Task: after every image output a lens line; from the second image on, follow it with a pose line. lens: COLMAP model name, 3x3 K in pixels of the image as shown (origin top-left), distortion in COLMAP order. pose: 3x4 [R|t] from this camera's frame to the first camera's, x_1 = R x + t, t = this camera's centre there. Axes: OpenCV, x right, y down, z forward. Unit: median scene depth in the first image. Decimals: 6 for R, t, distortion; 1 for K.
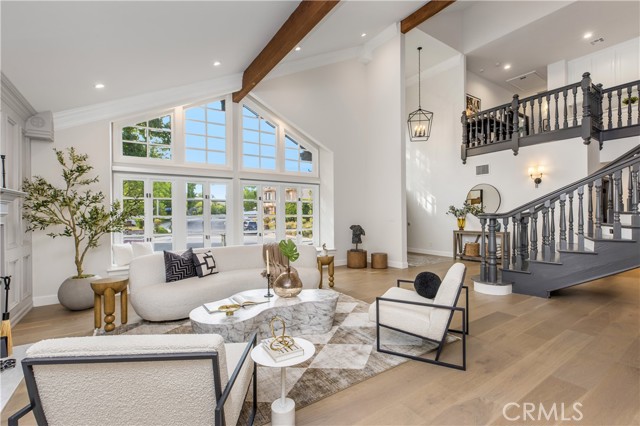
lens RADIAL K [[288.3, 0, 320.9], [0, 288.3, 215.8], [0, 0, 1]] dist [0.007762, -0.001129]
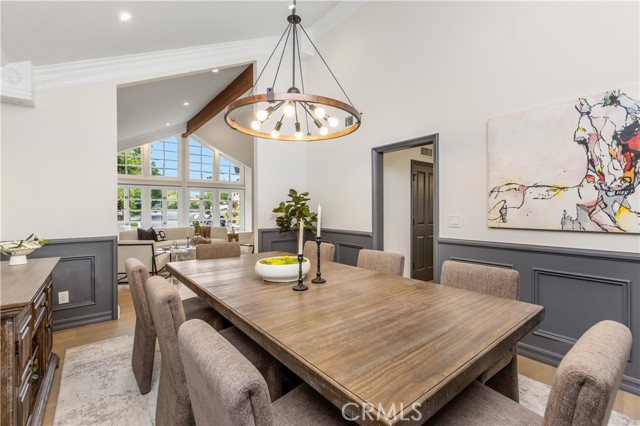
lens RADIAL K [[288.3, 0, 321.9], [0, 288.3, 209.9], [0, 0, 1]] dist [0.007762, -0.001129]
pose [[0.996542, 0.002290, 0.083060, 0.328681], [-0.002243, 0.999997, -0.000663, -0.001109], [-0.083061, 0.000475, 0.996544, -0.641595]]
